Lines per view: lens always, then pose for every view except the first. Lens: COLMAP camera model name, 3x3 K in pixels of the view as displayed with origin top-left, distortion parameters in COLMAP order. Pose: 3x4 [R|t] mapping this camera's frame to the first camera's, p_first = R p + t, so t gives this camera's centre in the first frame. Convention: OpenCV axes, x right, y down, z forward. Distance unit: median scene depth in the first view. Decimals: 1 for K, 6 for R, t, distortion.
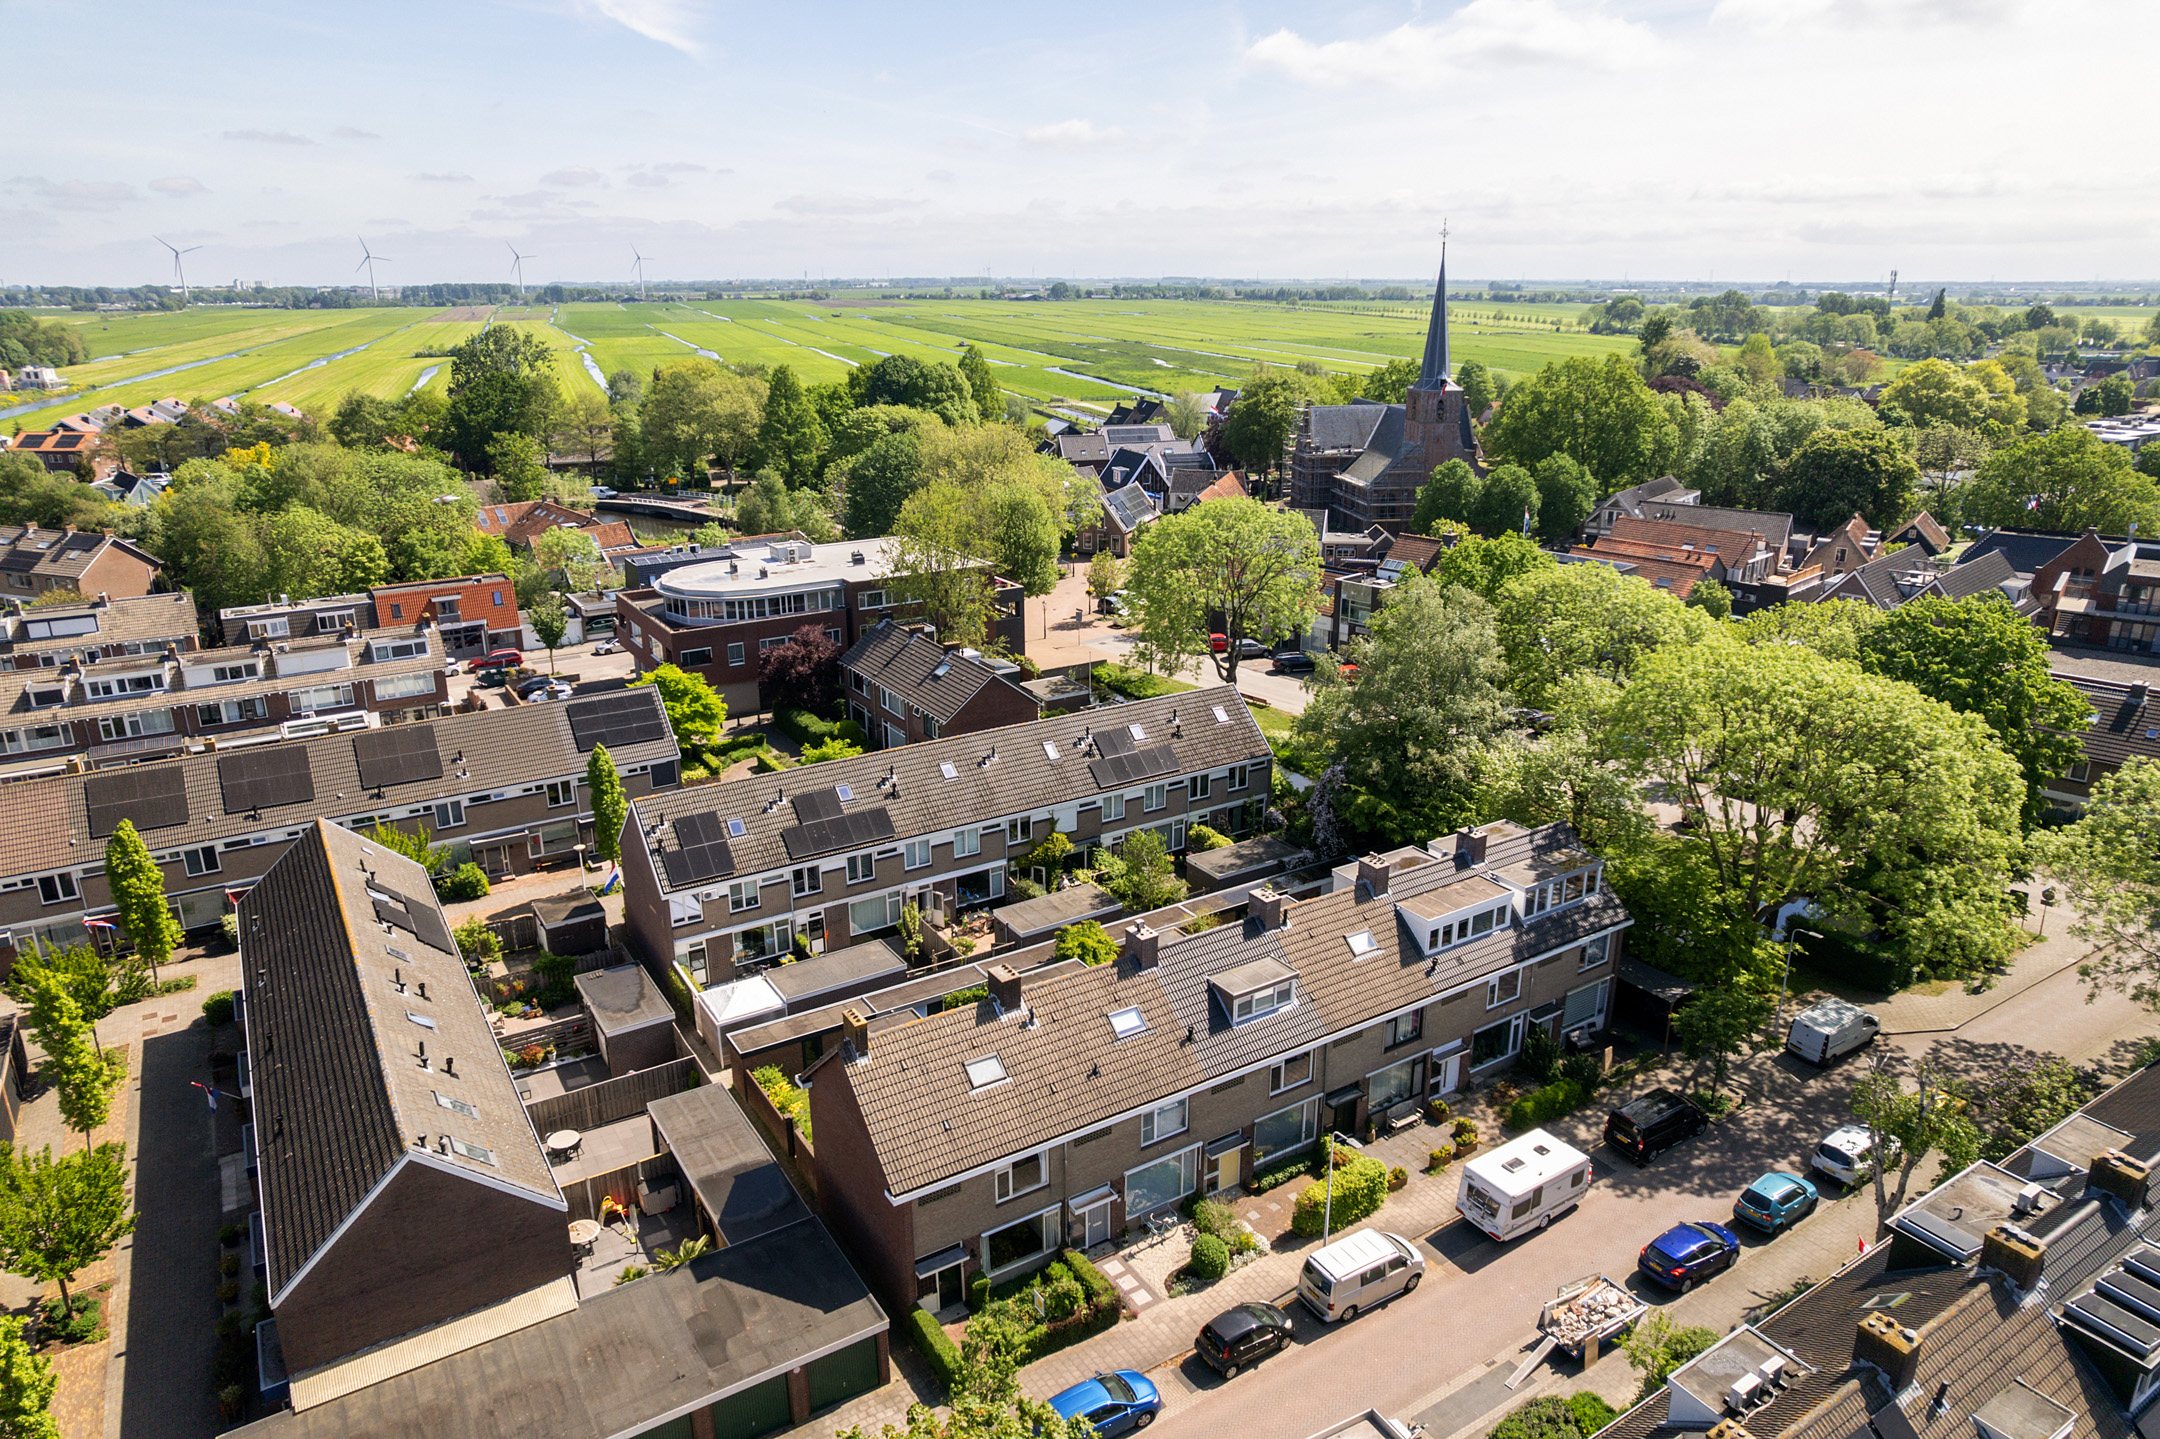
lens RADIAL K [[1335.5, 0, 1080.0], [0, 1335.5, 719.5], [0, 0, 1]] dist [-0.065481, 0.061521]
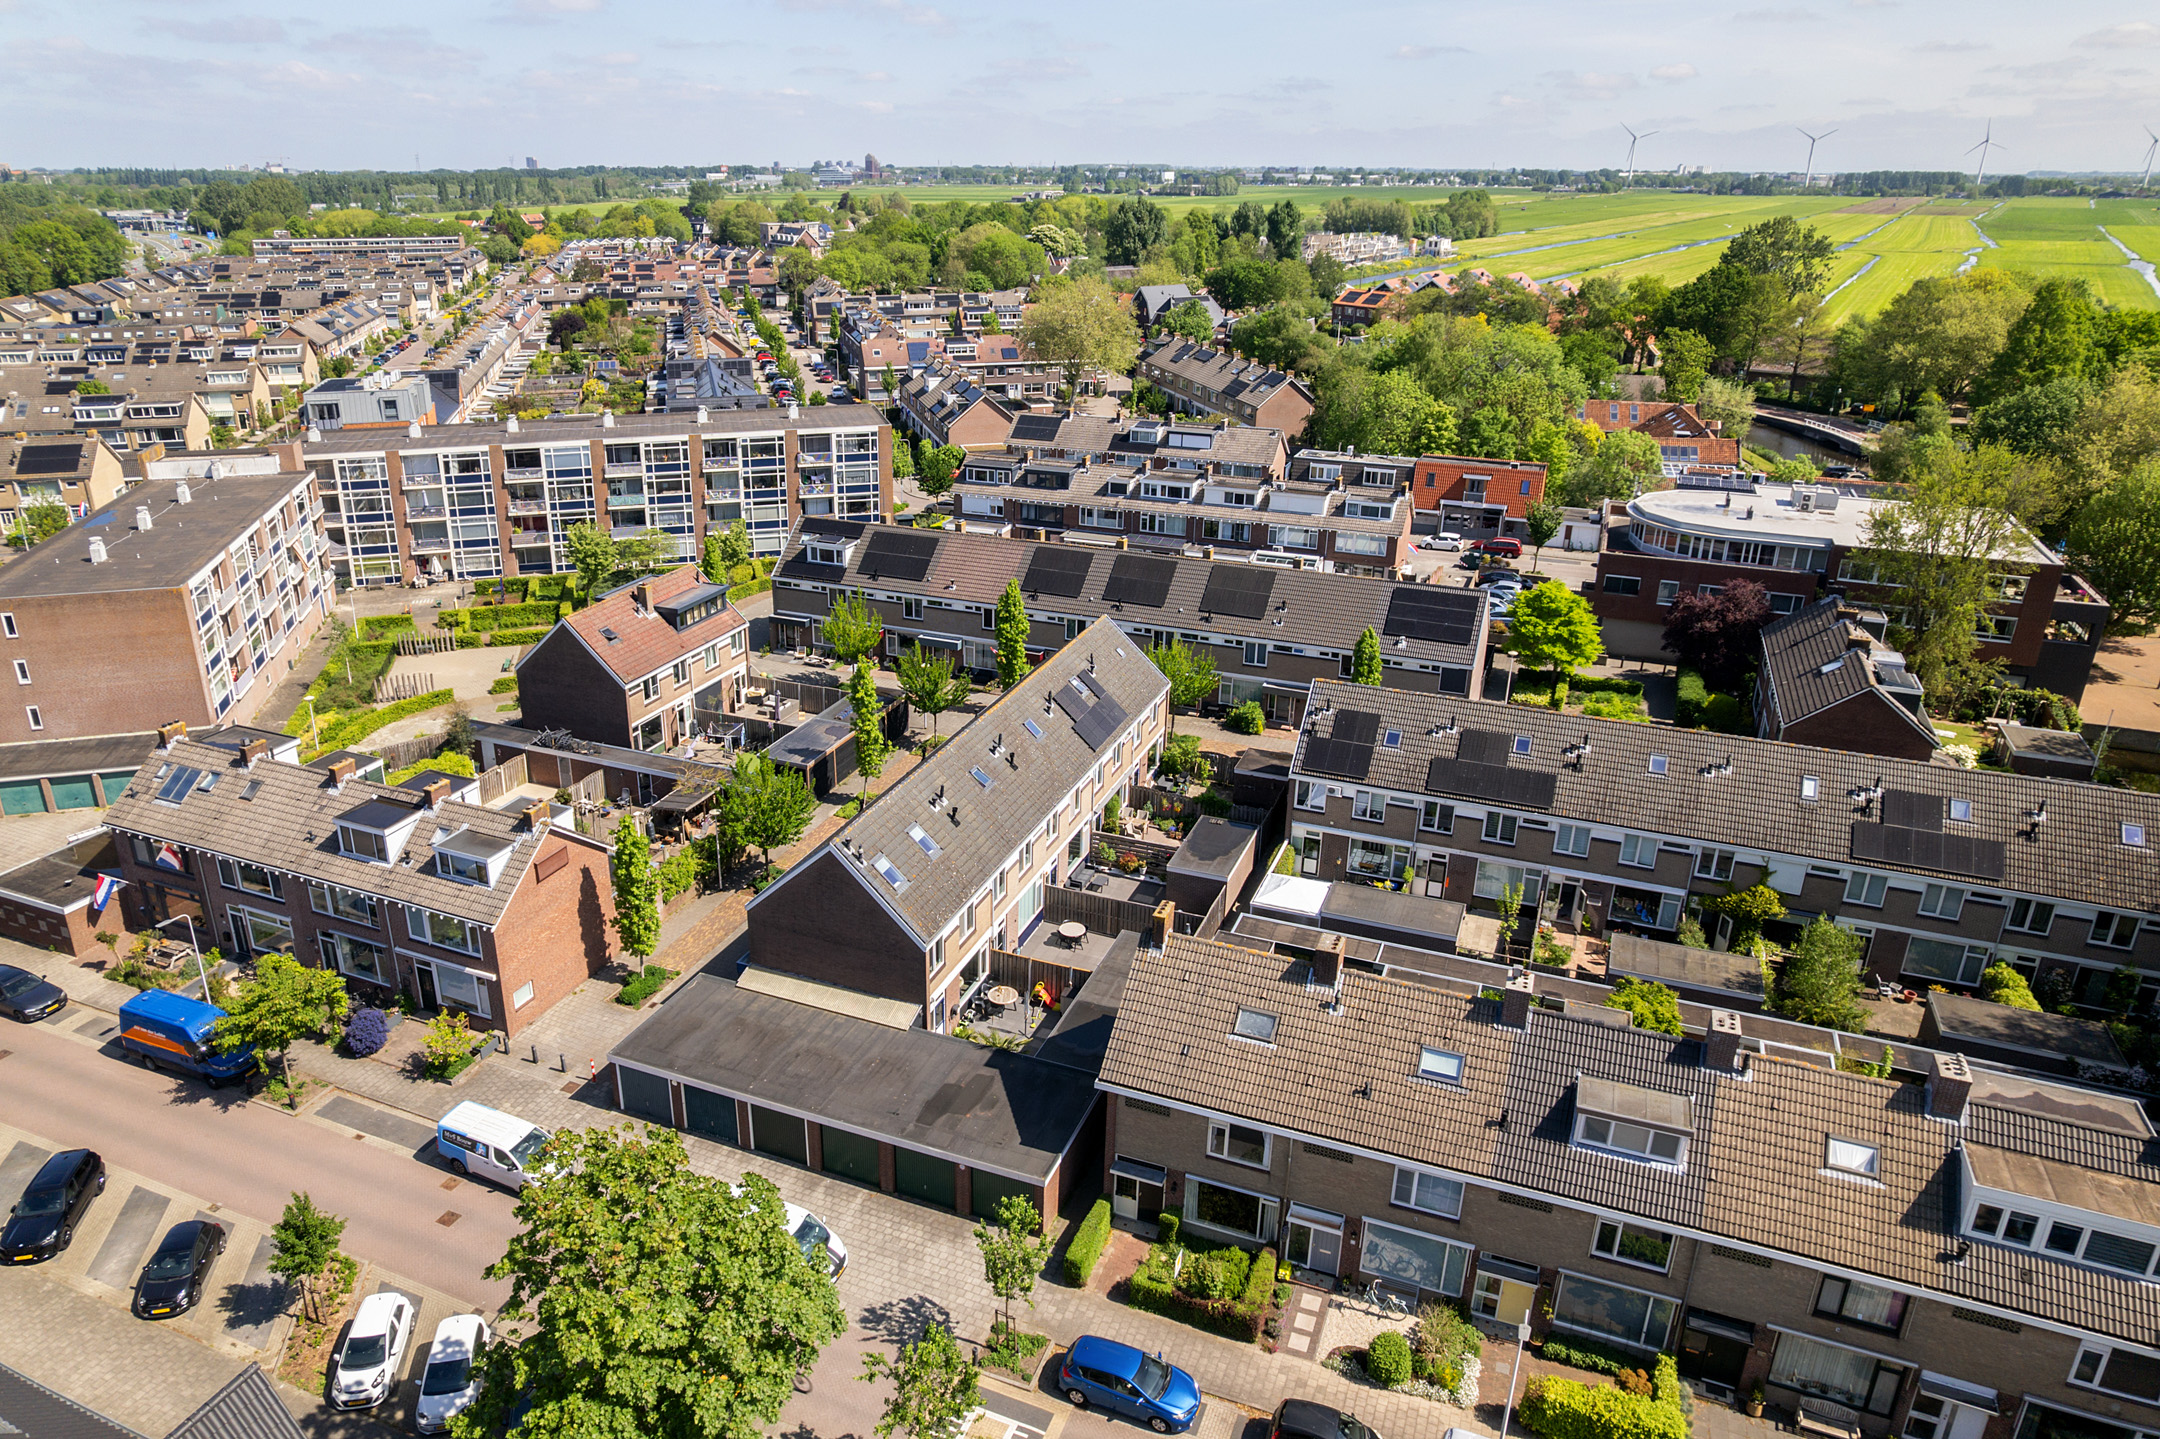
lens RADIAL K [[1383.6, 0, 1080.0], [0, 1383.6, 719.5], [0, 0, 1]] dist [-0.058886, 0.051284]
pose [[0.586944, 0.307943, -0.748778, 0.262607], [-0.260086, 0.947538, 0.185812, -0.043616], [0.766715, 0.085686, 0.636244, 0.140852]]
